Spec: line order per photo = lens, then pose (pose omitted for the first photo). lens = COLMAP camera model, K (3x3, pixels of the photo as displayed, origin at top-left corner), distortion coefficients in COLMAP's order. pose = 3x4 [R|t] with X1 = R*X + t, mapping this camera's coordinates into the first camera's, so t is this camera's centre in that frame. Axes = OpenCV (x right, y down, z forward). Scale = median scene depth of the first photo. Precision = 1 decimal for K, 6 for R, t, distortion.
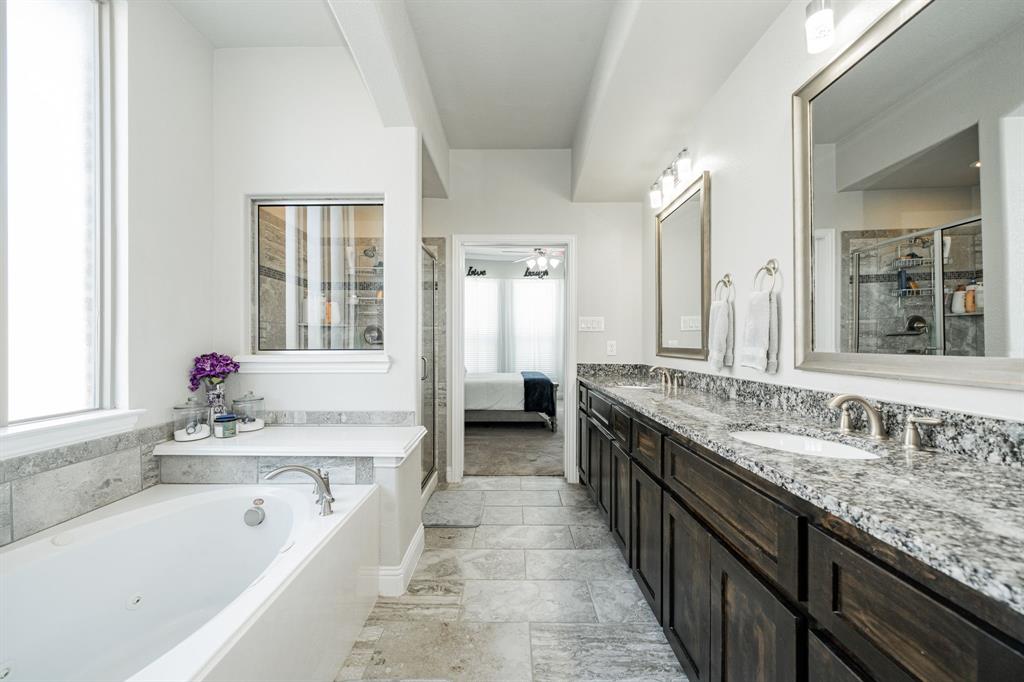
lens RADIAL K [[395.1, 0, 511.4], [0, 395.1, 342.5], [0, 0, 1]] dist [-0.001783, -0.000253]
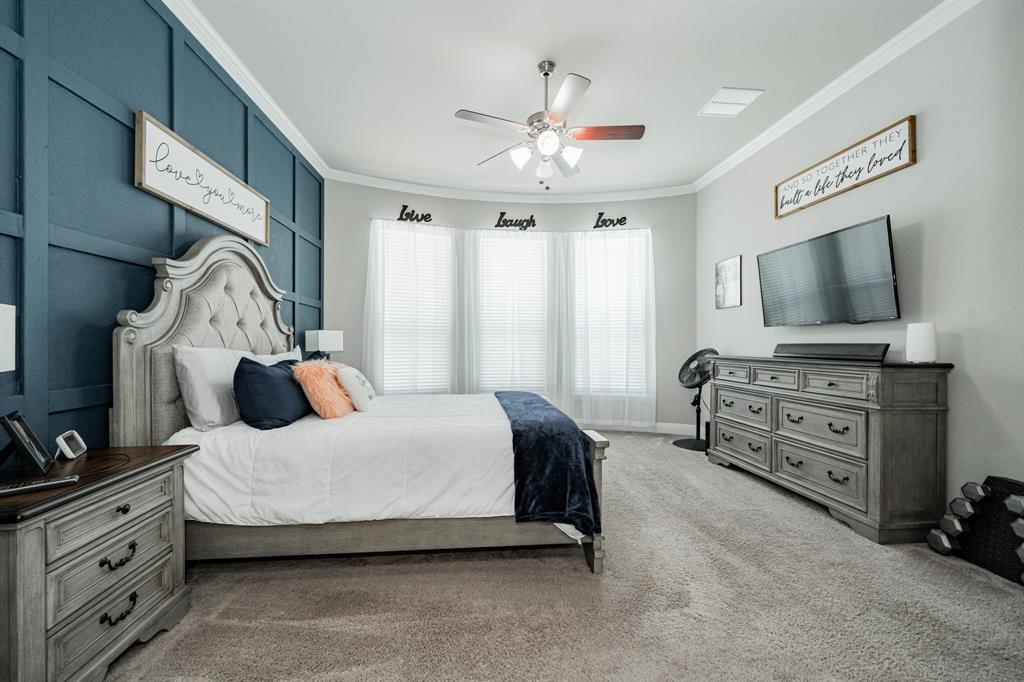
lens RADIAL K [[395.1, 0, 510.9], [0, 395.1, 343.1], [0, 0, 1]] dist [-0.001783, -0.000253]
pose [[0.995670, -0.003334, 0.092896, -0.002899], [0.002833, 0.999981, 0.005516, 0.012461], [-0.092912, -0.005229, 0.995661, 0.634901]]
